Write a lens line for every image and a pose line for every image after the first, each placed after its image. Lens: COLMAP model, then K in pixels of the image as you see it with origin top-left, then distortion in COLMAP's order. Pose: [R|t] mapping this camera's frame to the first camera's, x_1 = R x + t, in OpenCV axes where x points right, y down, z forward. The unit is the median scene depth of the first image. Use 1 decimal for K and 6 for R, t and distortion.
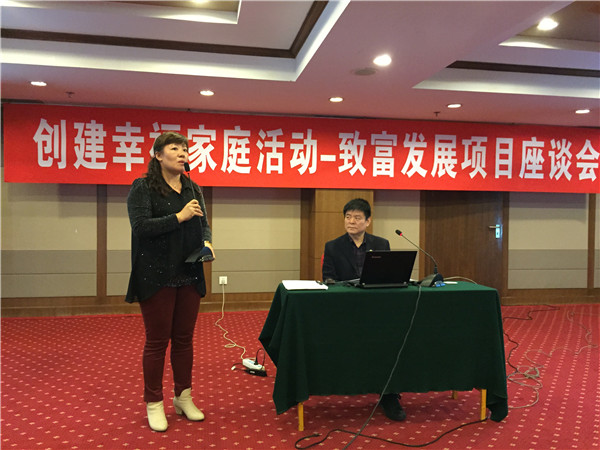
lens RADIAL K [[528.1, 0, 300.0], [0, 528.1, 225.0], [0, 0, 1]] dist [0.090701, -0.118994]
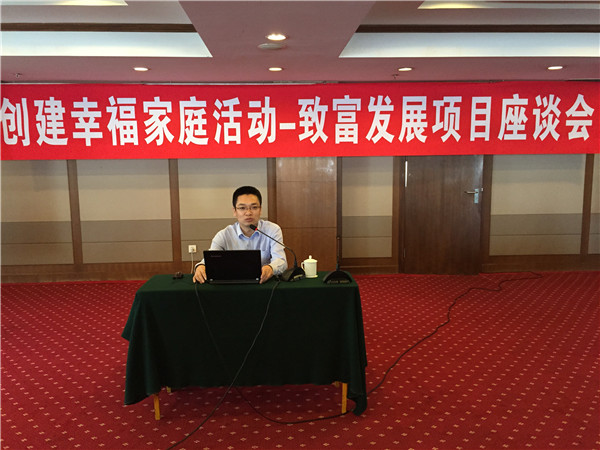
lens RADIAL K [[528.1, 0, 300.0], [0, 528.1, 225.0], [0, 0, 1]] dist [0.090701, -0.118994]
pose [[0.990886, -0.003206, -0.134662, 0.205799], [0.018124, 0.993800, 0.109699, -0.051905], [0.133475, -0.111139, 0.984801, 0.020908]]
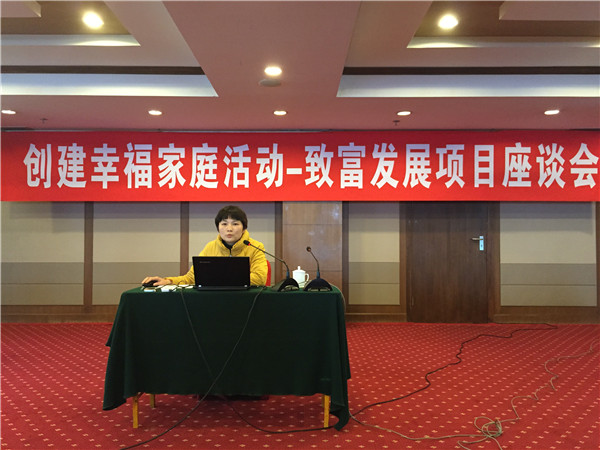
lens RADIAL K [[528.1, 0, 300.0], [0, 528.1, 225.0], [0, 0, 1]] dist [0.090701, -0.118994]
pose [[0.982375, -0.013107, -0.186460, 0.249782], [0.005285, 0.999087, -0.042386, 0.019058], [0.186845, 0.040654, 0.981548, 0.013674]]
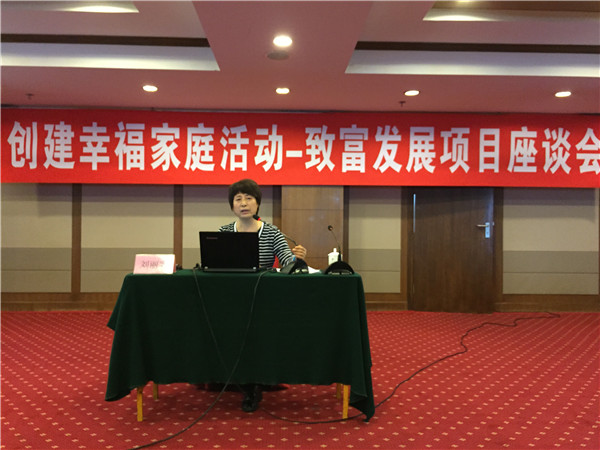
lens RADIAL K [[528.1, 0, 300.0], [0, 528.1, 225.0], [0, 0, 1]] dist [0.090701, -0.118994]
pose [[0.988186, -0.003968, -0.153210, 0.211013], [-0.000018, 0.999662, -0.026001, 0.029274], [0.153261, 0.025697, 0.987852, 0.044211]]
